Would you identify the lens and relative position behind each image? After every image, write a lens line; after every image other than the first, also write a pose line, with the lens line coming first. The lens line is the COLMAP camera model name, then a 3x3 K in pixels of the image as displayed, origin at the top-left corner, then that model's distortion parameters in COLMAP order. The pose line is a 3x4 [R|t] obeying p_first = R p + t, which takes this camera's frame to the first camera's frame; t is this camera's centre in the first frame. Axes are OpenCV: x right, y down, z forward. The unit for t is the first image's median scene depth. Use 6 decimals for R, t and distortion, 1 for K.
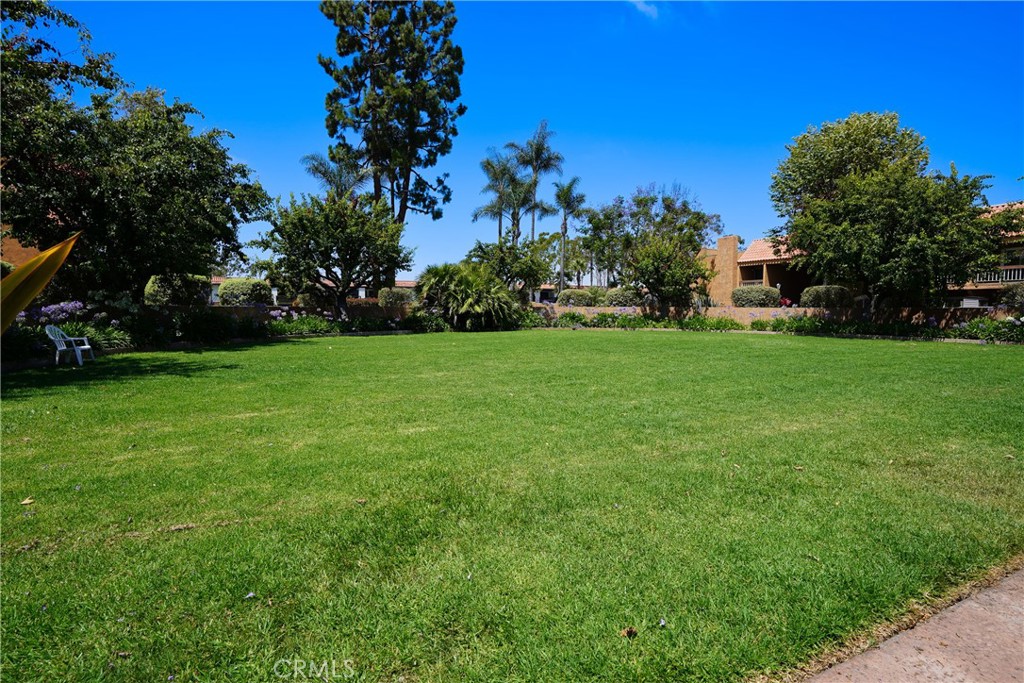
lens RADIAL K [[475.6, 0, 512.0], [0, 475.6, 341.5], [0, 0, 1]] dist [-0.045729, 0.001396]
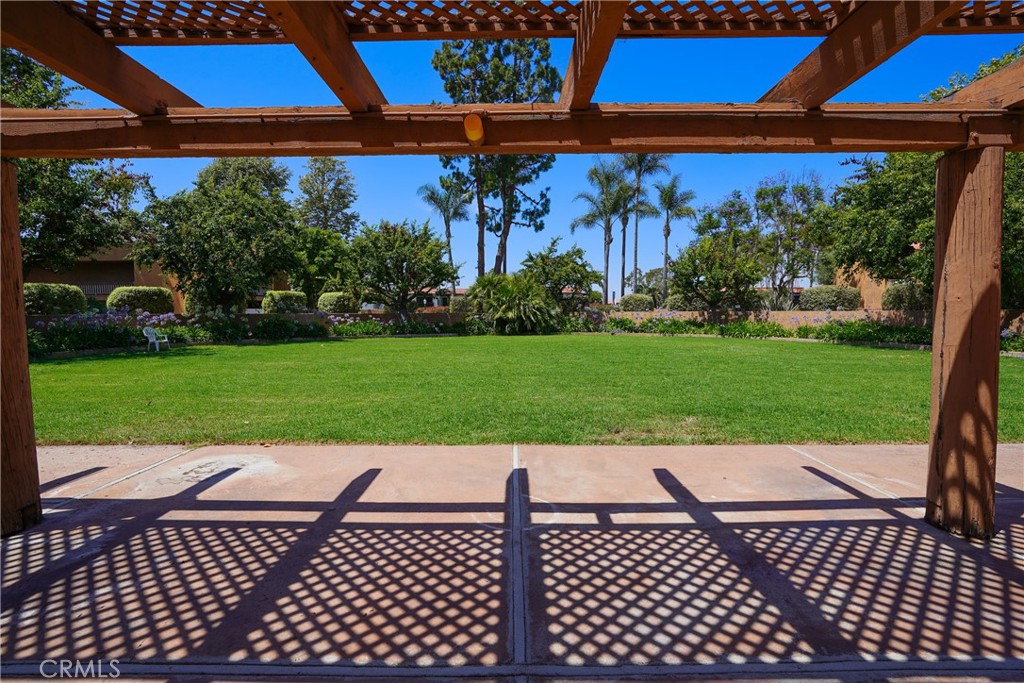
lens RADIAL K [[475.6, 0, 512.0], [0, 475.6, 341.5], [0, 0, 1]] dist [-0.045729, 0.001396]
pose [[0.911497, 0.016941, -0.410959, 0.343015], [-0.021269, 0.999756, -0.005960, -0.000121], [0.410757, 0.014173, 0.911634, -0.002091]]
